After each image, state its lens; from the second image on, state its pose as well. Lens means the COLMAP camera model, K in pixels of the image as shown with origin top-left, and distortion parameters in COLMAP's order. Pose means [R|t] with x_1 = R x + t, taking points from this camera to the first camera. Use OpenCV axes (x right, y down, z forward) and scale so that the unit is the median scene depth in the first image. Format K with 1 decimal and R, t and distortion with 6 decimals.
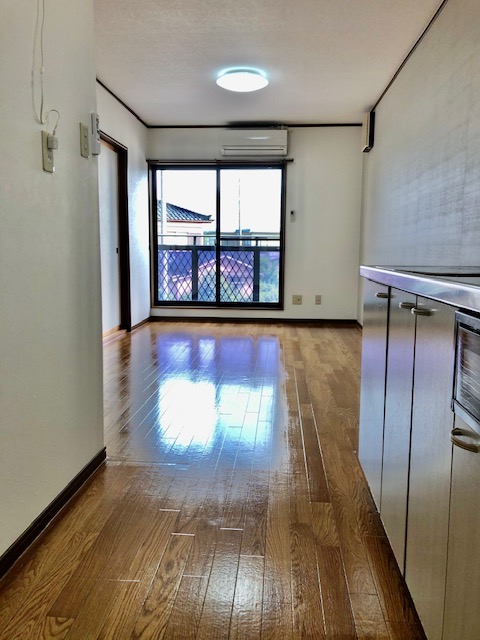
lens RADIAL K [[529.0, 0, 235.5], [0, 529.0, 319.0], [0, 0, 1]] dist [0.057022, -0.034603]
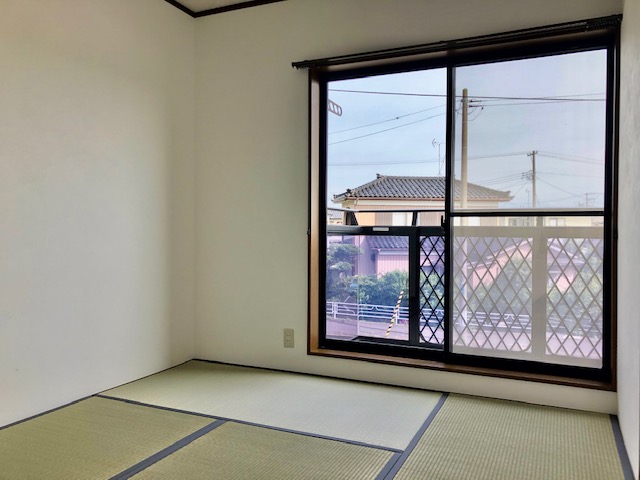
lens RADIAL K [[529.0, 0, 321.7], [0, 529.0, 234.2], [0, 0, 1]] dist [0.057022, -0.034603]
pose [[0.923989, 0.004803, -0.382389, 0.040877], [-0.051031, 0.992527, -0.110841, -0.076932], [0.378999, 0.121930, 0.917329, 0.540415]]
